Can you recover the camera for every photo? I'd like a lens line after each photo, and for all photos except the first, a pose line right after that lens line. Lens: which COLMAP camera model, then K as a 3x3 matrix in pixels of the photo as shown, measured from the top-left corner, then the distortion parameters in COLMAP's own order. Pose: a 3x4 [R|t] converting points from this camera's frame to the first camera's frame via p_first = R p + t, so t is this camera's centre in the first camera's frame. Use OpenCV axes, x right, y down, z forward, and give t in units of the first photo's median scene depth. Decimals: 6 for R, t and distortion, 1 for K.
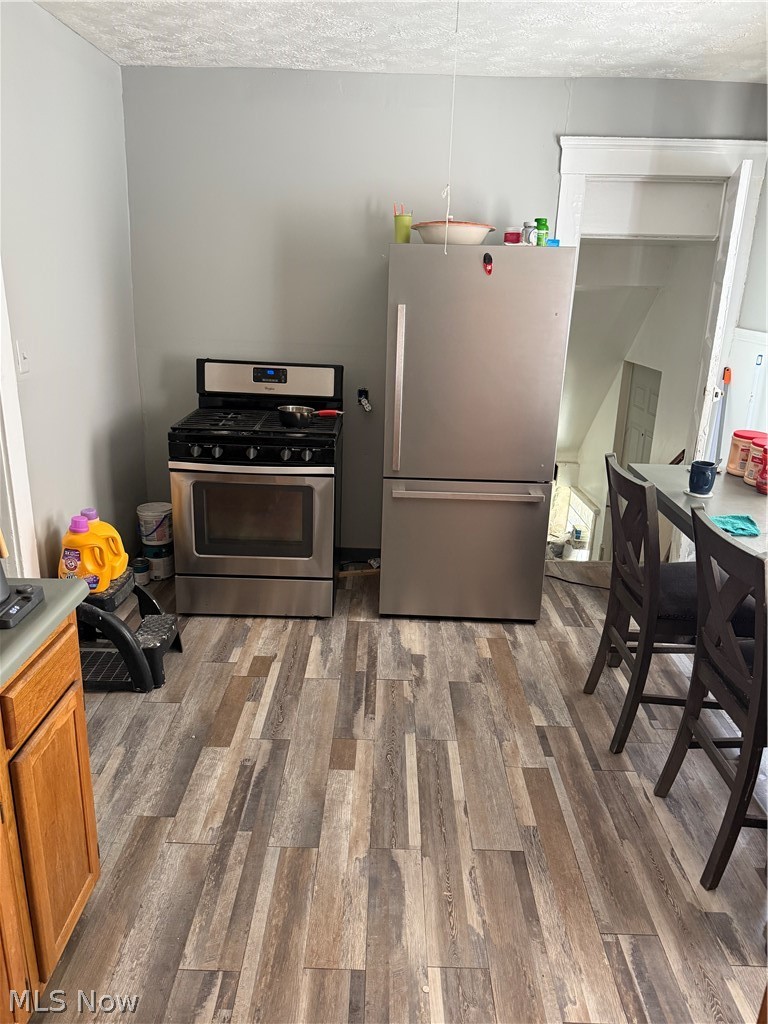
lens RADIAL K [[734.1, 0, 381.0], [0, 734.1, 511.5], [0, 0, 1]] dist [-0.001769, -0.000726]
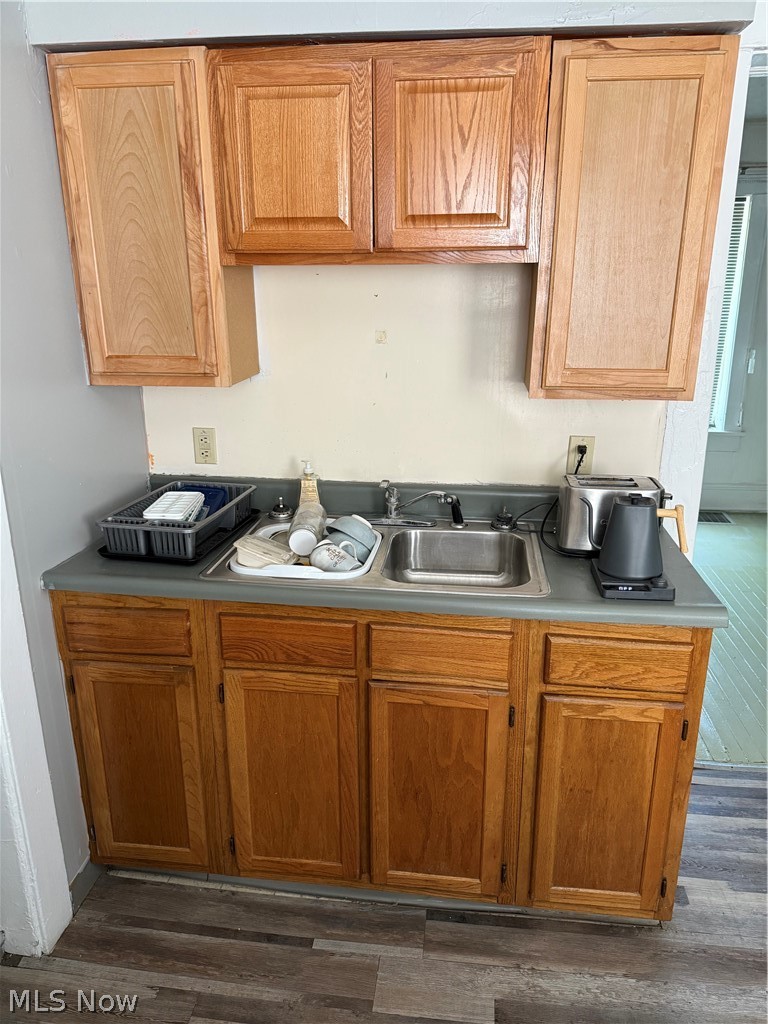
lens RADIAL K [[734.1, 0, 384.6], [0, 734.1, 514.3], [0, 0, 1]] dist [-0.001769, -0.000726]
pose [[-0.112932, 0.262197, -0.958384, 0.439104], [-0.304645, 0.908960, 0.284574, -0.133230], [0.945747, 0.324105, -0.022773, 0.549027]]
